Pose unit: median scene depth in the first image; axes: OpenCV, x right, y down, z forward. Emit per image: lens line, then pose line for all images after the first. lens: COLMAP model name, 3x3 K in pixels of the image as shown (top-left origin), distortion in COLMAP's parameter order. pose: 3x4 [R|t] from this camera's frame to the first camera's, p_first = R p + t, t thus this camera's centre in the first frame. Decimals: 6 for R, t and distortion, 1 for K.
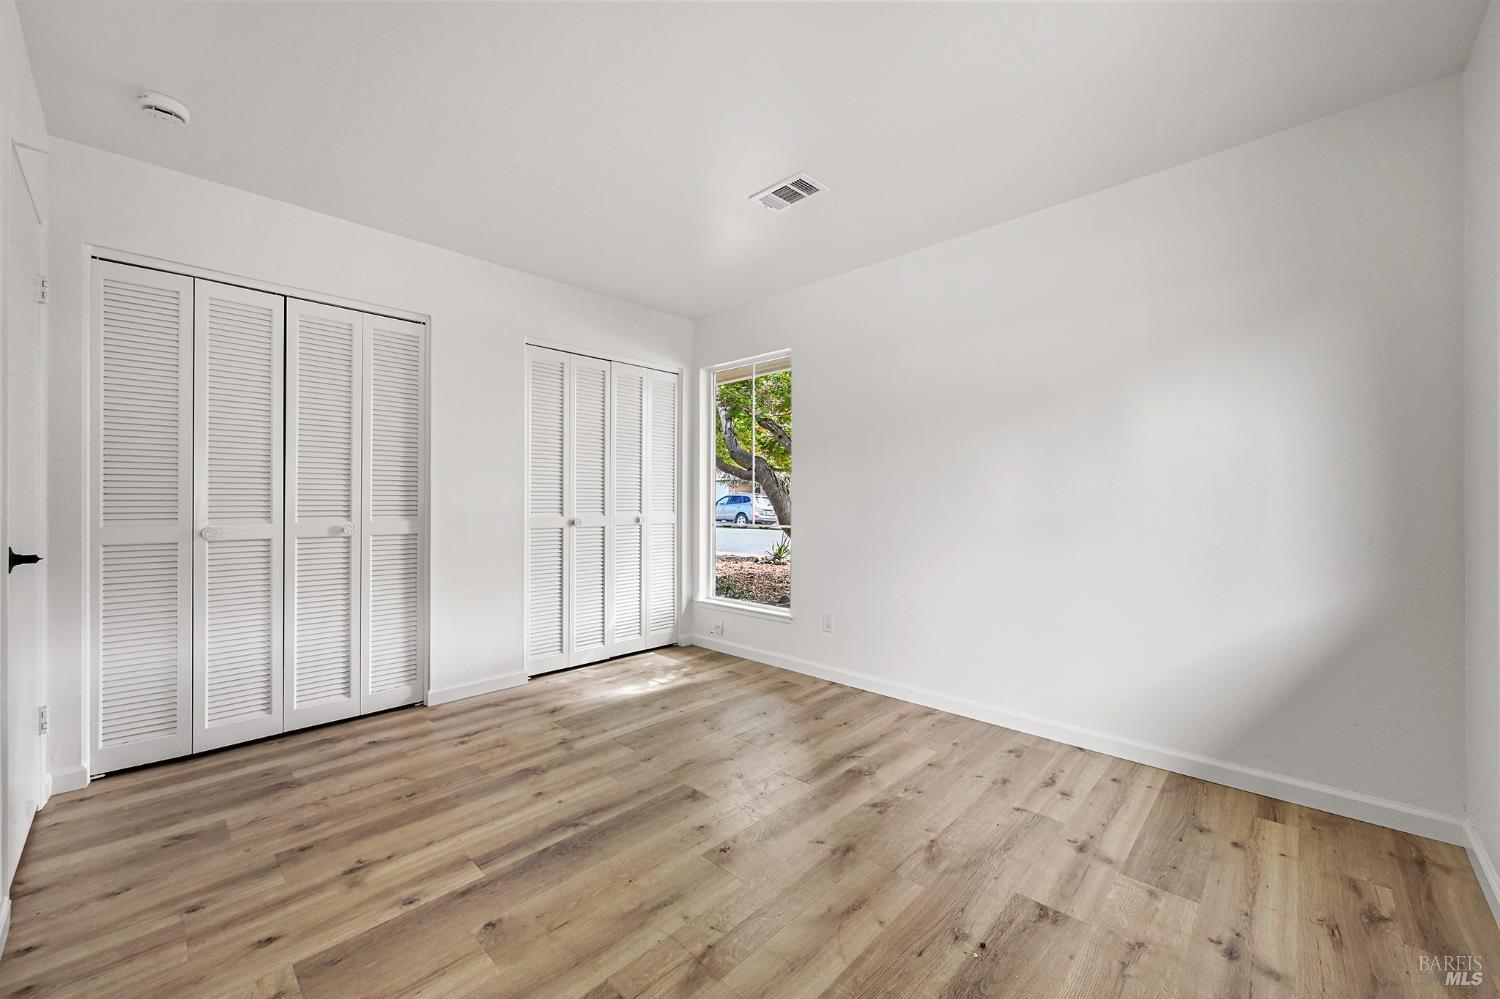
lens RADIAL K [[590.3, 0, 750.8], [0, 590.3, 494.0], [0, 0, 1]] dist [0.000191, 0.000961]
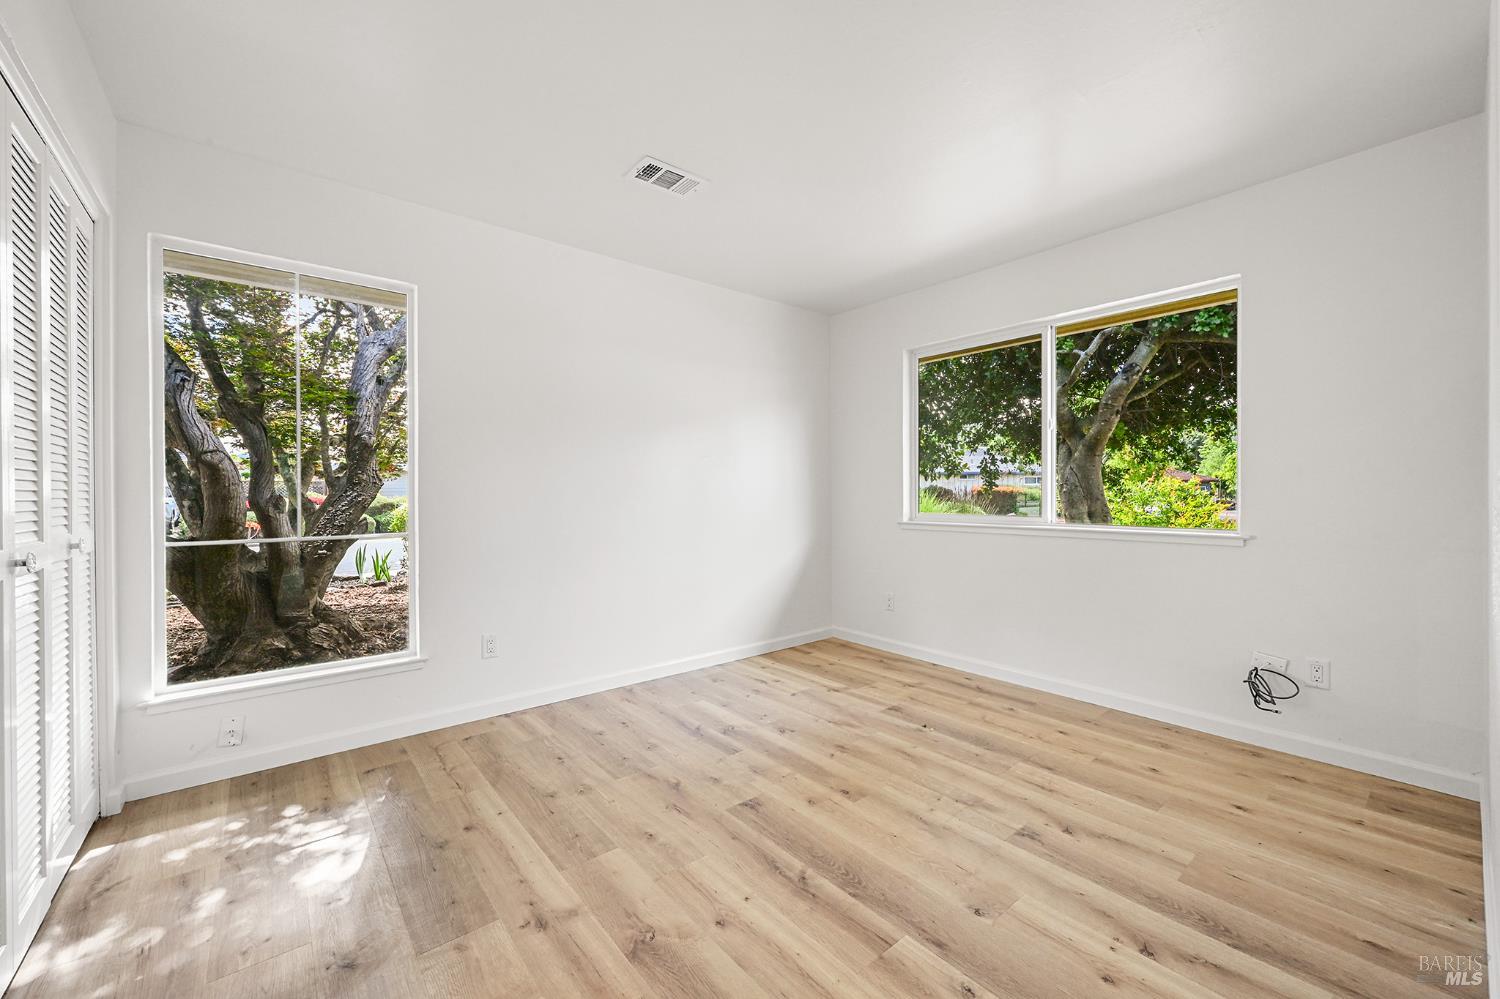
lens RADIAL K [[590.3, 0, 753.0], [0, 590.3, 499.0], [0, 0, 1]] dist [0.000191, 0.000961]
pose [[0.115668, -0.014282, 0.993185, -1.040642], [-0.002516, 0.999889, 0.014672, -0.002391], [-0.993285, -0.004196, 0.115619, 0.885164]]
